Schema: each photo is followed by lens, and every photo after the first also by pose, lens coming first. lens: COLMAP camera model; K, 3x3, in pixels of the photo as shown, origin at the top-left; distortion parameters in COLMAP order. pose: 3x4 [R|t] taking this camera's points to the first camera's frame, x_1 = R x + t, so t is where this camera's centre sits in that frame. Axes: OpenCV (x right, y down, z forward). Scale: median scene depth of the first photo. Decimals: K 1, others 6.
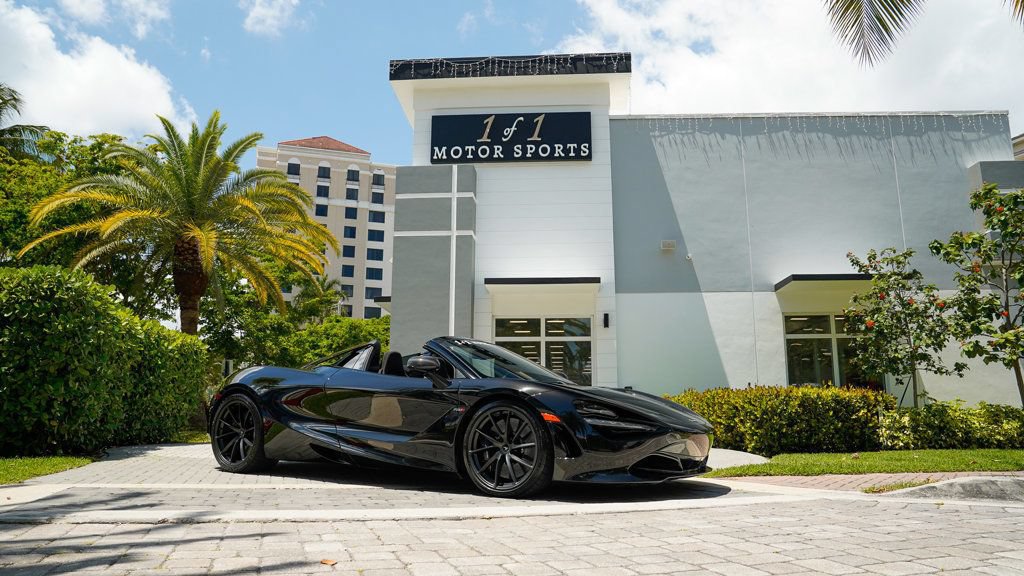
lens RADIAL K [[689.9, 0, 512.0], [0, 689.9, 288.0], [0, 0, 1]] dist [-0.095789, 0.060796]
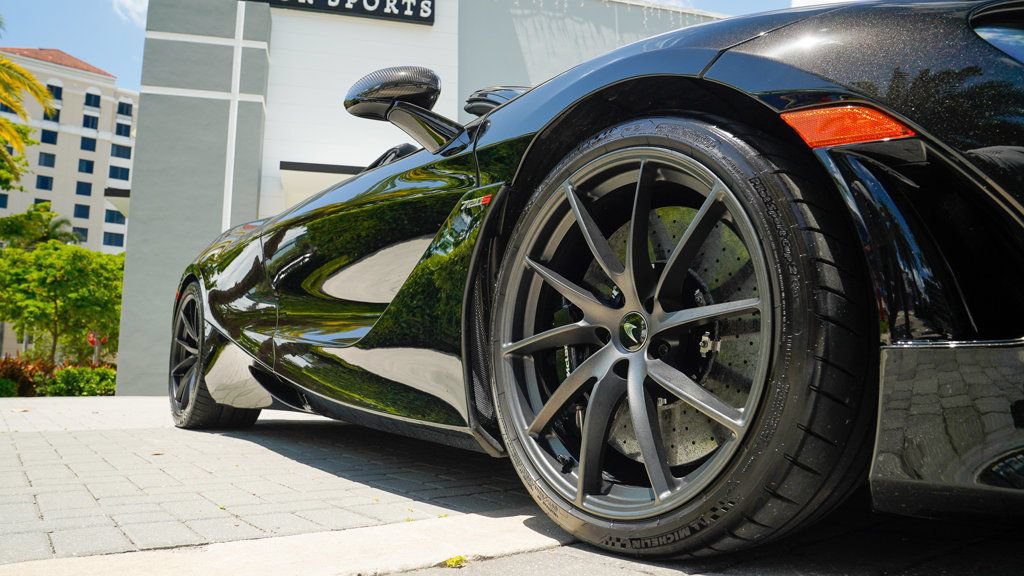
lens RADIAL K [[689.9, 0, 512.0], [0, 689.9, 288.0], [0, 0, 1]] dist [-0.095789, 0.060796]
pose [[0.943121, 0.039761, 0.330064, -0.037315], [-0.055864, 0.997659, 0.039444, 0.067156], [-0.327723, -0.055639, 0.943134, 0.254646]]
